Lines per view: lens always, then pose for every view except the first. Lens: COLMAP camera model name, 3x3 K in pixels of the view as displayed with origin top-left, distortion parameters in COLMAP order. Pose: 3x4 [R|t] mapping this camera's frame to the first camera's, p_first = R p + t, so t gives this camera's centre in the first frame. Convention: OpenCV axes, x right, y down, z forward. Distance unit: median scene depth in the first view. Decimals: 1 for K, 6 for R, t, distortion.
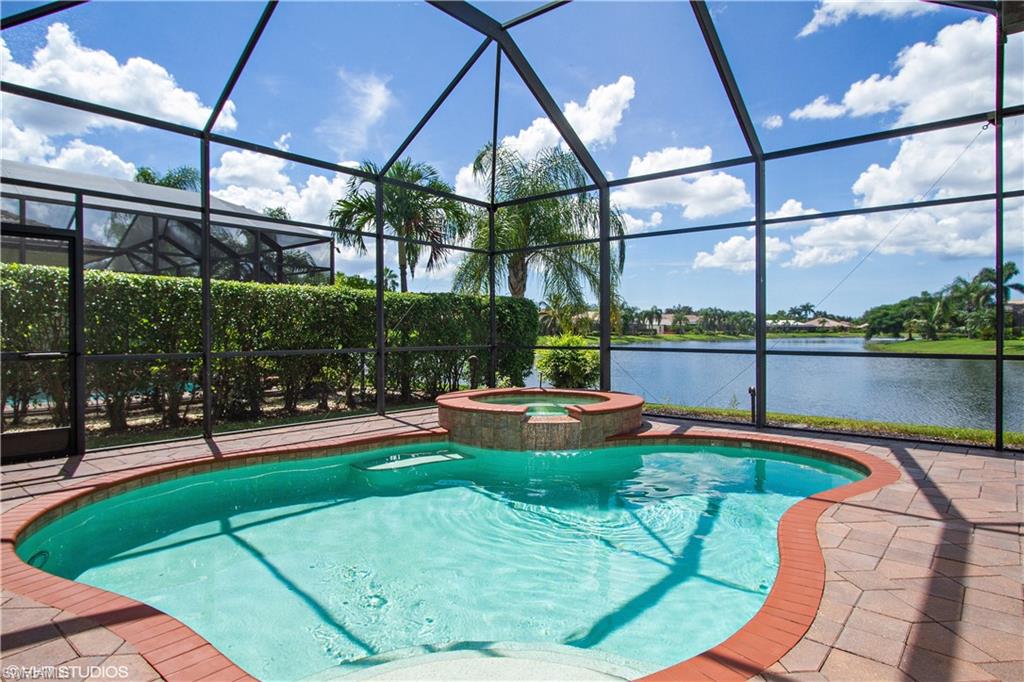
lens RADIAL K [[594.2, 0, 512.0], [0, 594.2, 341.0], [0, 0, 1]] dist [-0.017746, -0.002198]
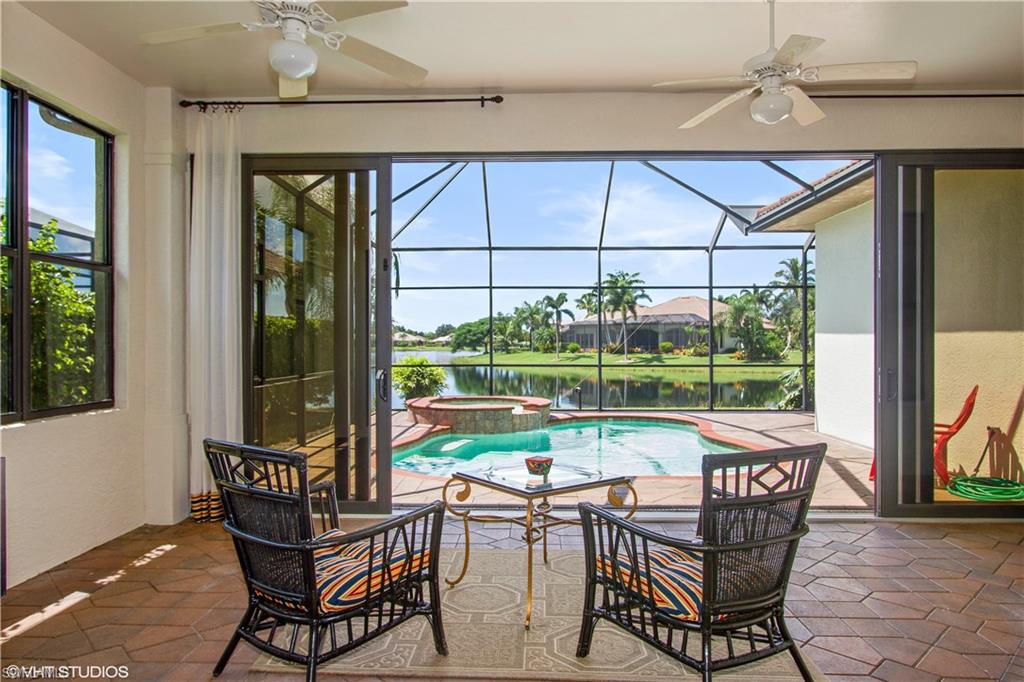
lens RADIAL K [[652.7, 0, 507.6], [0, 652.7, 356.6], [0, 0, 1]] dist [-0.003554, -0.000917]
pose [[0.786243, -0.012468, 0.617792, -0.102301], [0.011561, 0.999918, 0.005467, -0.002215], [-0.617810, 0.002844, 0.786322, -0.031722]]
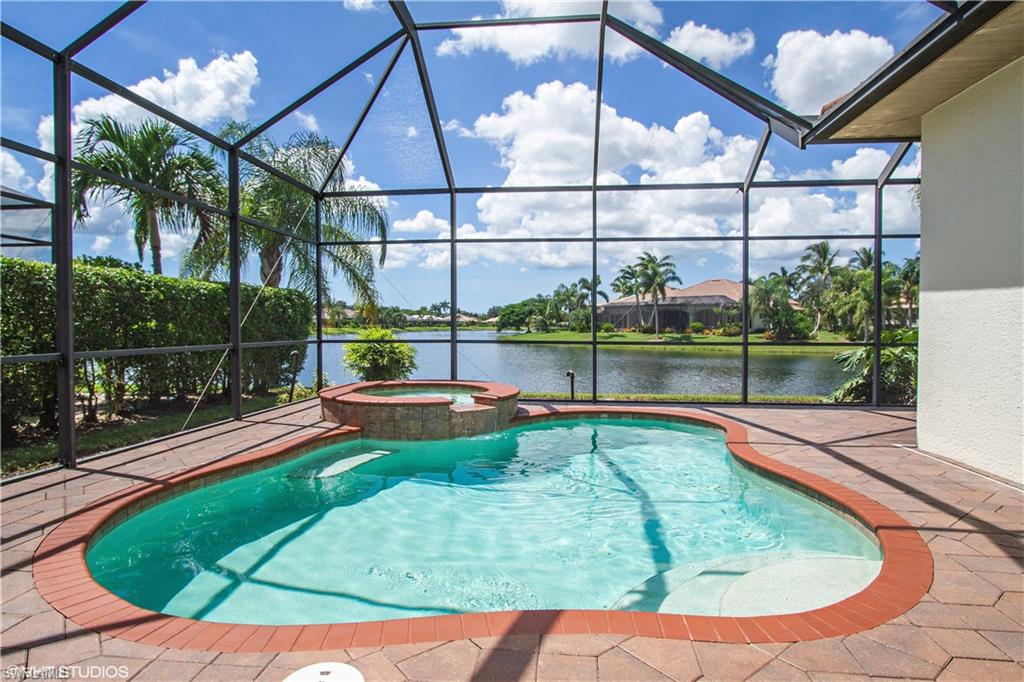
lens RADIAL K [[574.7, 0, 512.0], [0, 574.7, 341.0], [0, 0, 1]] dist [-0.011667, -0.001060]
pose [[0.830118, -0.011970, 0.557459, -0.045522], [0.005371, 0.999895, 0.013472, -0.000257], [-0.557562, -0.008189, 0.830095, 0.009019]]
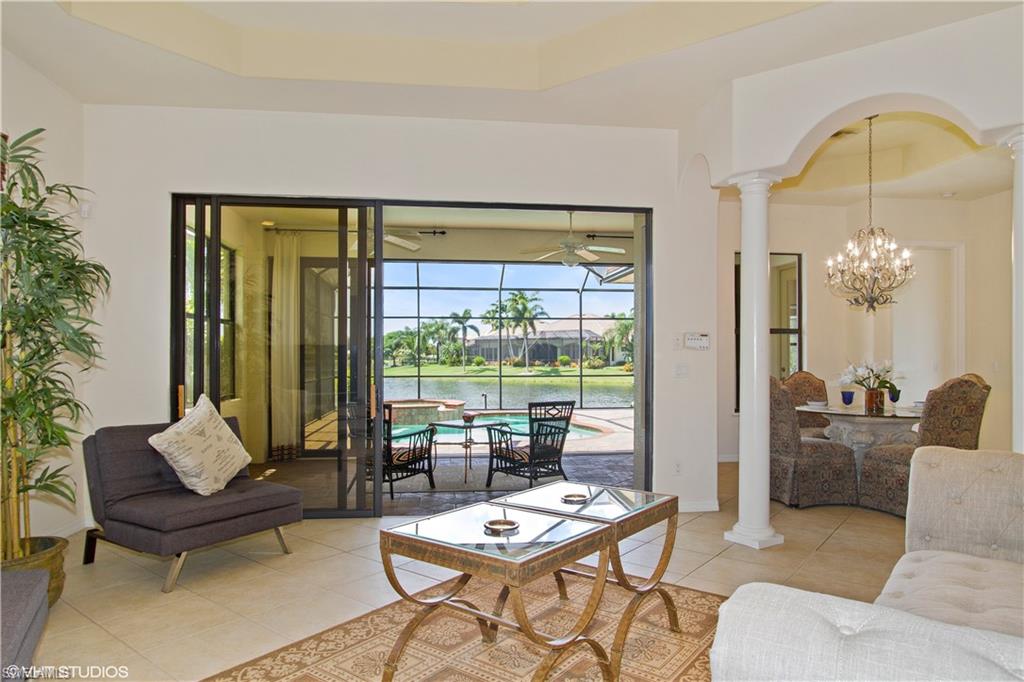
lens RADIAL K [[652.7, 0, 507.6], [0, 652.7, 356.6], [0, 0, 1]] dist [-0.003554, -0.000917]
pose [[0.688143, -0.000487, 0.725575, -0.151306], [0.013812, 0.999827, -0.012428, -0.002722], [-0.725444, 0.018574, 0.688031, -0.080990]]
